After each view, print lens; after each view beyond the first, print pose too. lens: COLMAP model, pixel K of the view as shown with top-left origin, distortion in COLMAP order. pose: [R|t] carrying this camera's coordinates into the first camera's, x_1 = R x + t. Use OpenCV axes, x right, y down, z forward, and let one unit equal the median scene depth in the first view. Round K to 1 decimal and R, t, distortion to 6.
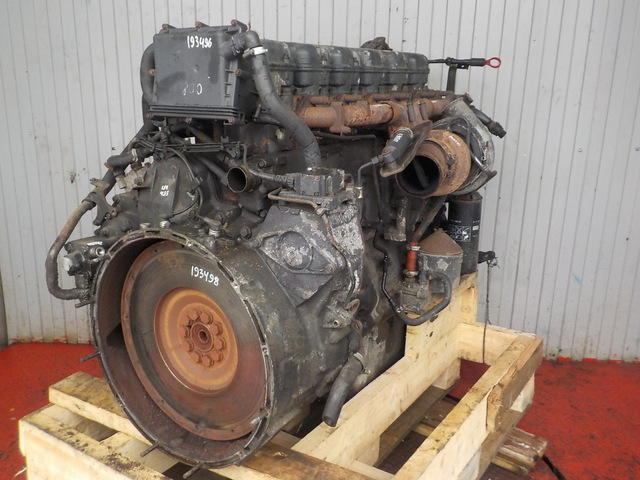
lens RADIAL K [[595.1, 0, 320.0], [0, 595.1, 240.0], [0, 0, 1]] dist [0.009574, 0.005333]
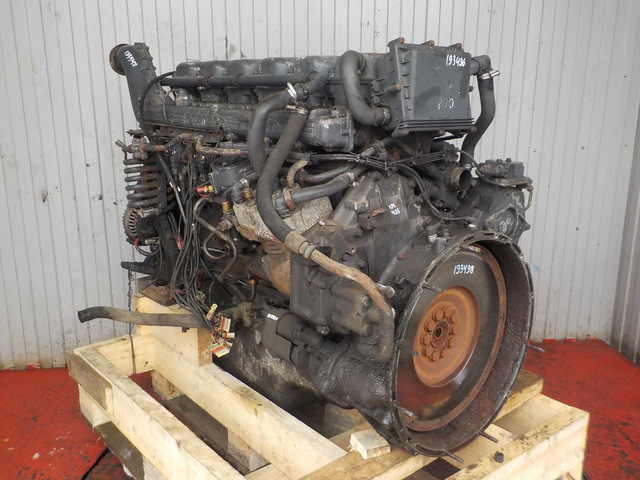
lens RADIAL K [[586.3, 0, 317.0], [0, 586.3, 238.3], [0, 0, 1]] dist [0.011029, -0.000912]
pose [[0.987359, -0.056915, 0.147928, -0.124900], [0.059207, 0.998184, -0.011137, -0.000012], [-0.147025, 0.019755, 0.988935, -0.010334]]
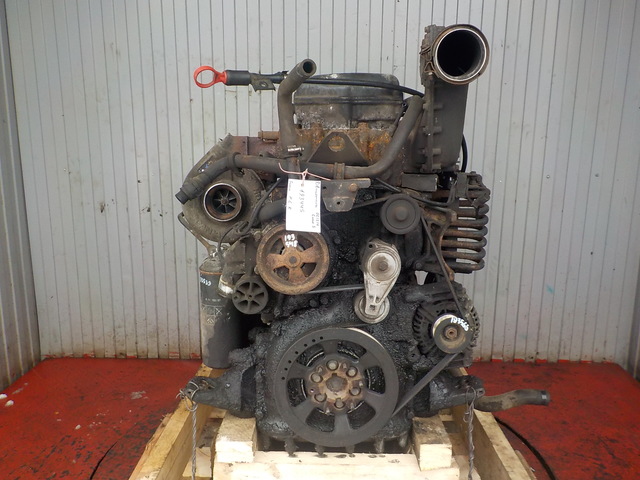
lens RADIAL K [[587.1, 0, 321.8], [0, 587.1, 243.6], [0, 0, 1]] dist [0.009006, 0.000129]
pose [[0.999577, -0.017822, 0.022966, -0.028639], [0.018734, 0.999019, -0.040128, 0.015688], [-0.022229, 0.040541, 0.998931, -0.116102]]
